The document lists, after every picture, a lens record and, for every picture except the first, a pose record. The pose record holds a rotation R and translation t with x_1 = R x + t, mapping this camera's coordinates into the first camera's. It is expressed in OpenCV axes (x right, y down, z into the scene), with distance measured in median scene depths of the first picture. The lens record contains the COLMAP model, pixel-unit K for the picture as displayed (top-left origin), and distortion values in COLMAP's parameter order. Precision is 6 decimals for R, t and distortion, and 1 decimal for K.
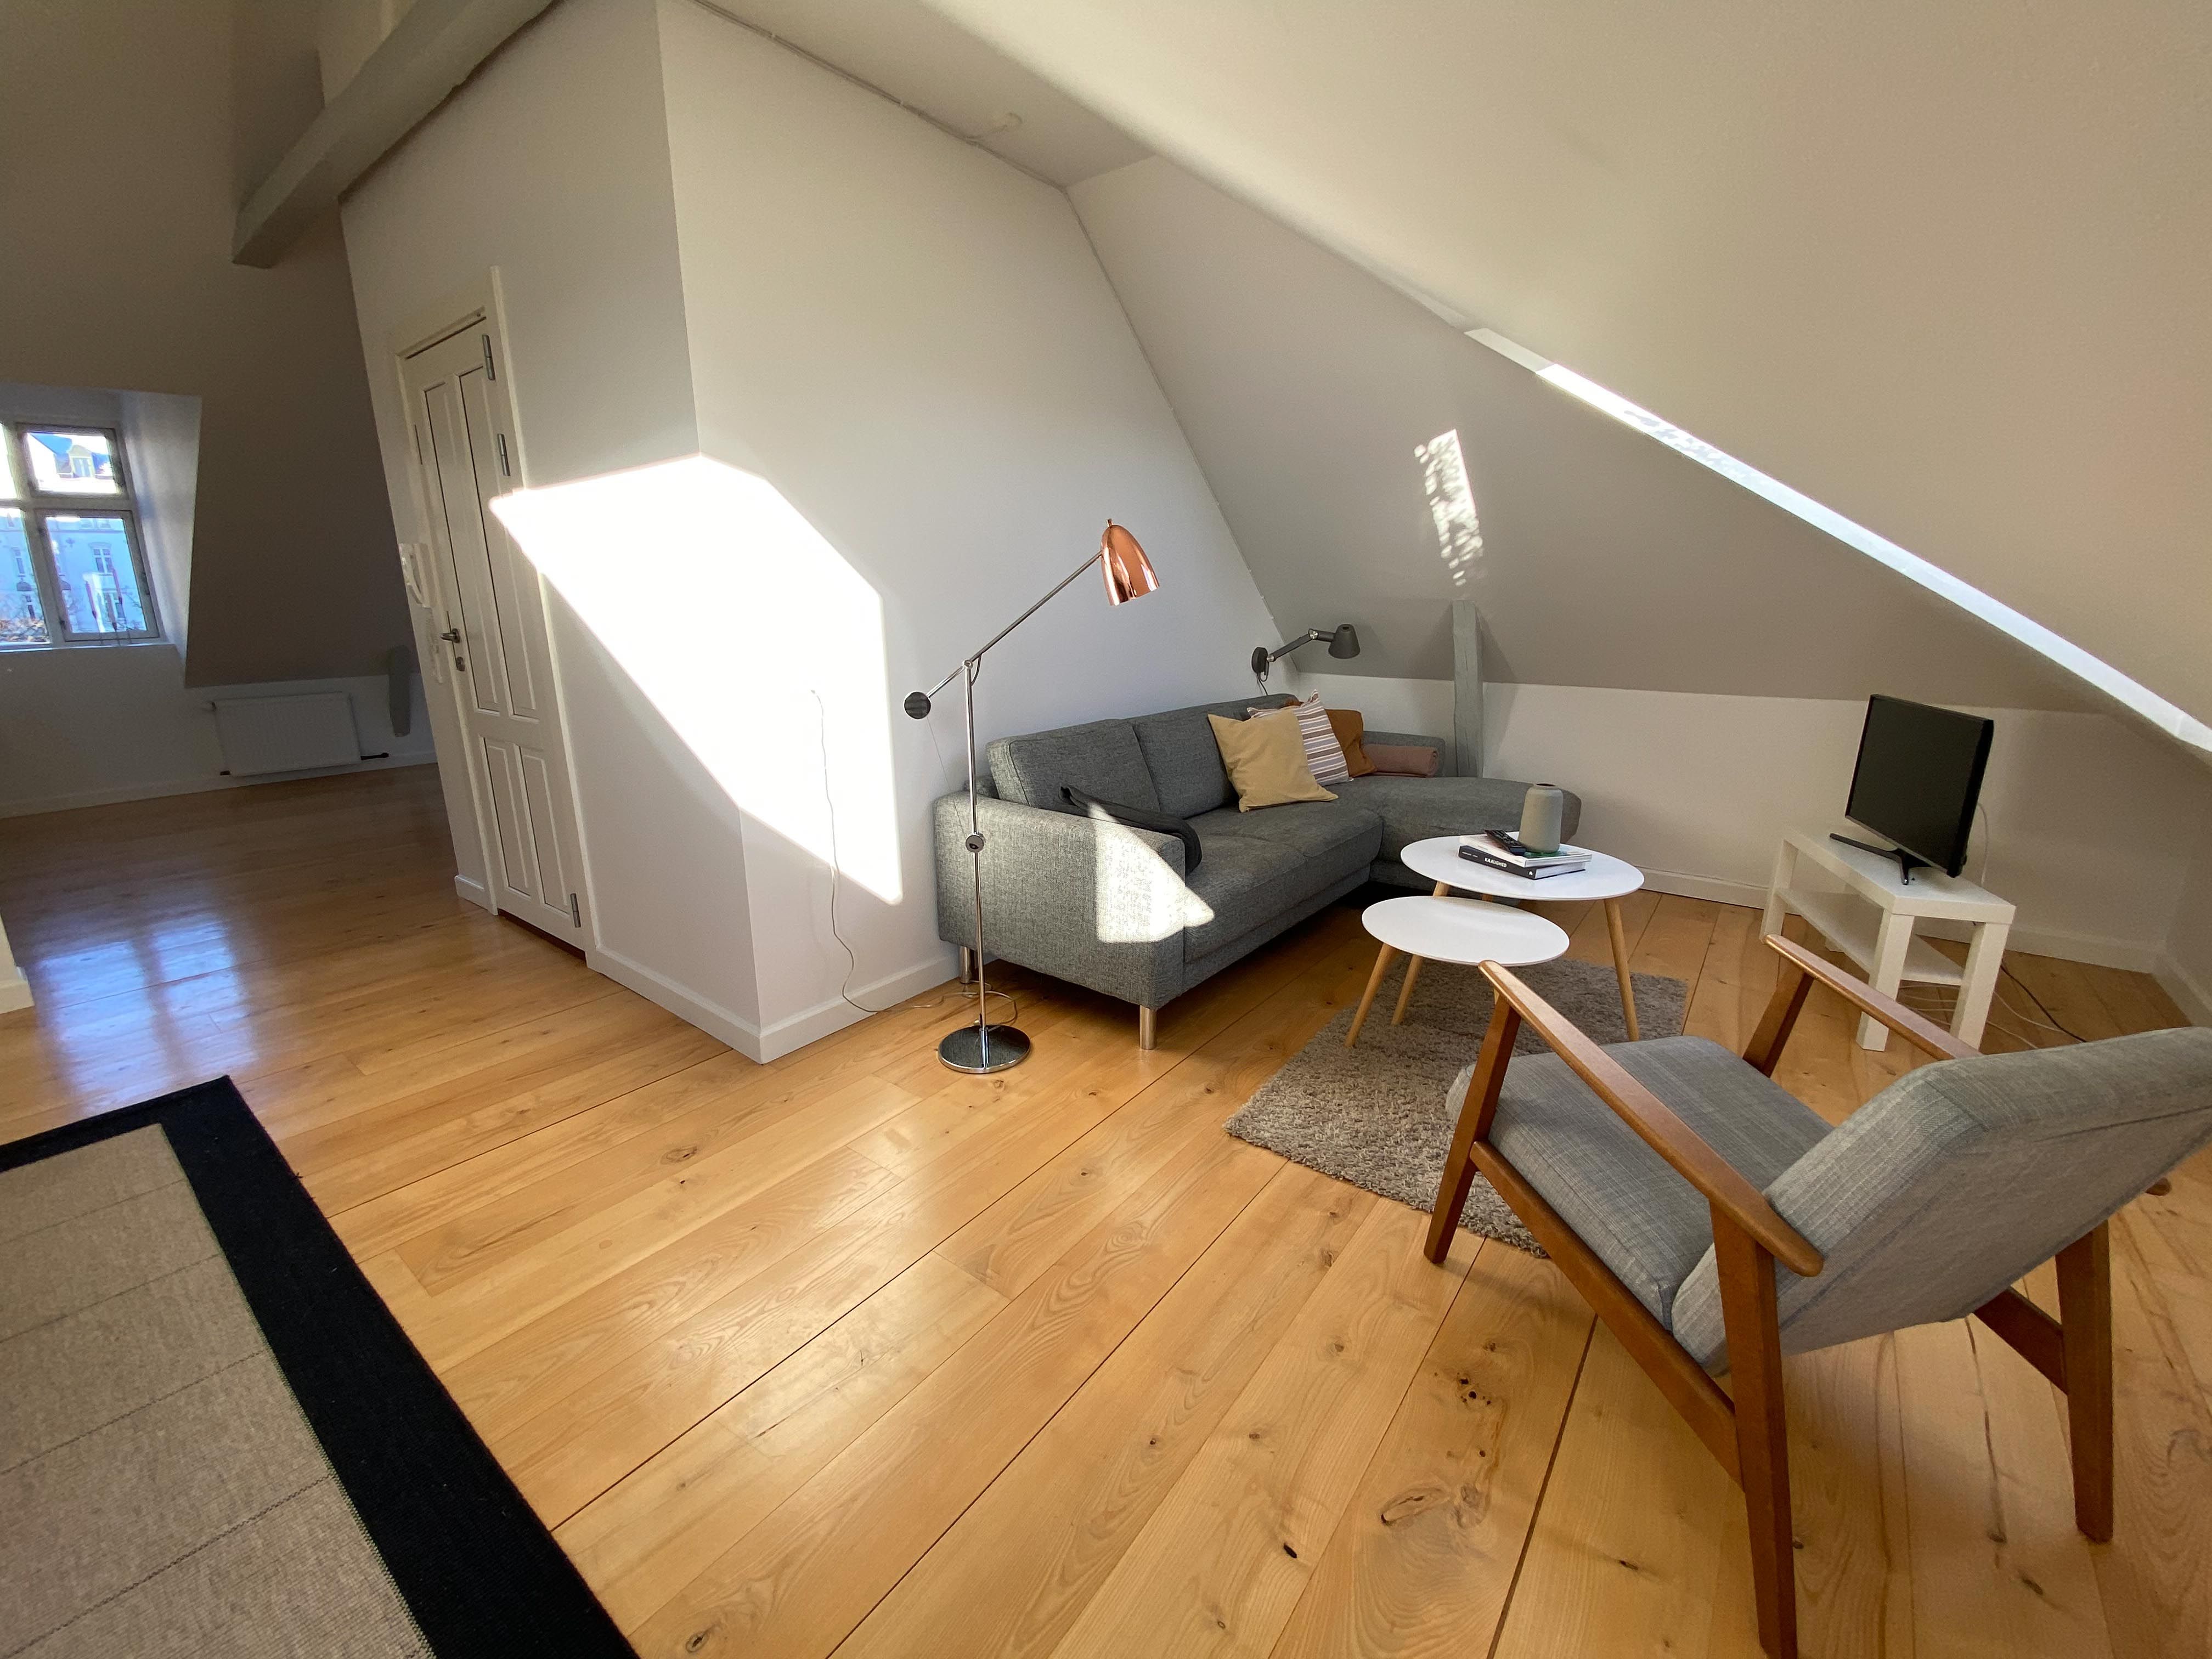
lens RADIAL K [[897.5, 0, 1114.2], [0, 897.5, 821.5], [0, 0, 1]] dist [0.032021, -0.021061]
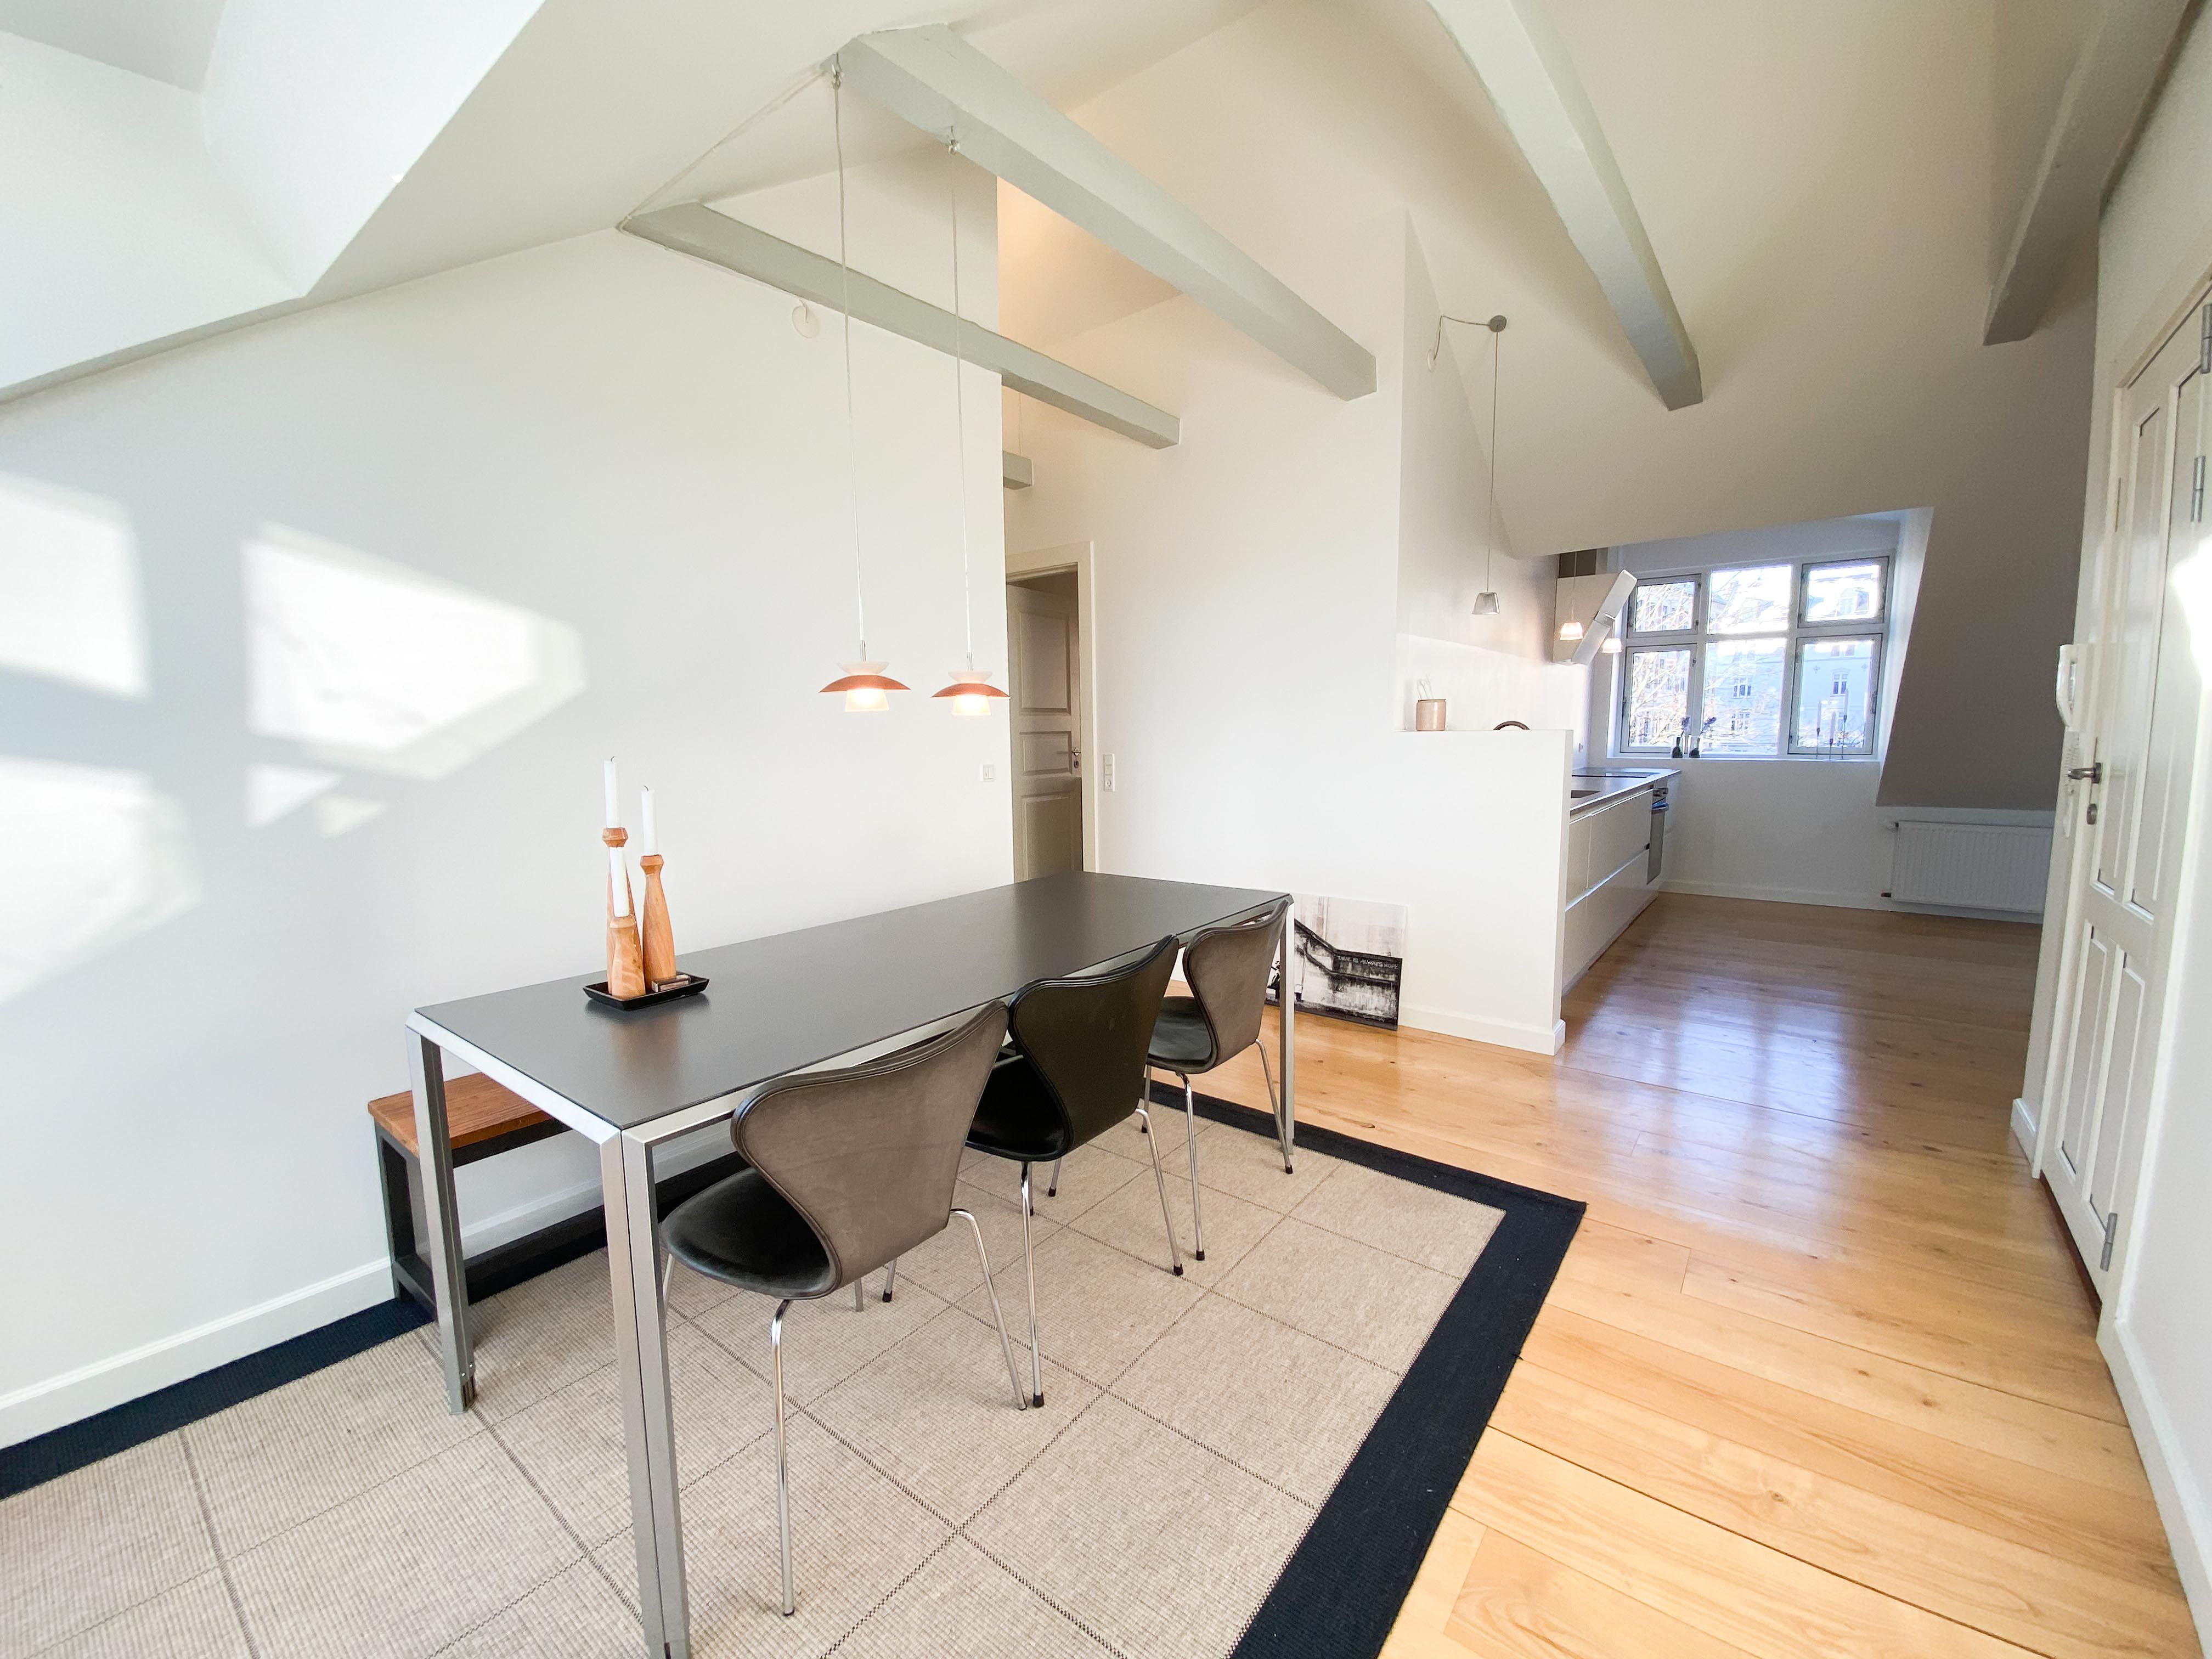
lens RADIAL K [[897.5, 0, 1114.2], [0, 897.5, 821.5], [0, 0, 1]] dist [0.032021, -0.021061]
pose [[-0.010374, 0.111298, -0.993733, -0.037373], [-0.232718, 0.966230, 0.110647, -0.073230], [0.972489, 0.232407, 0.015877, 0.280060]]
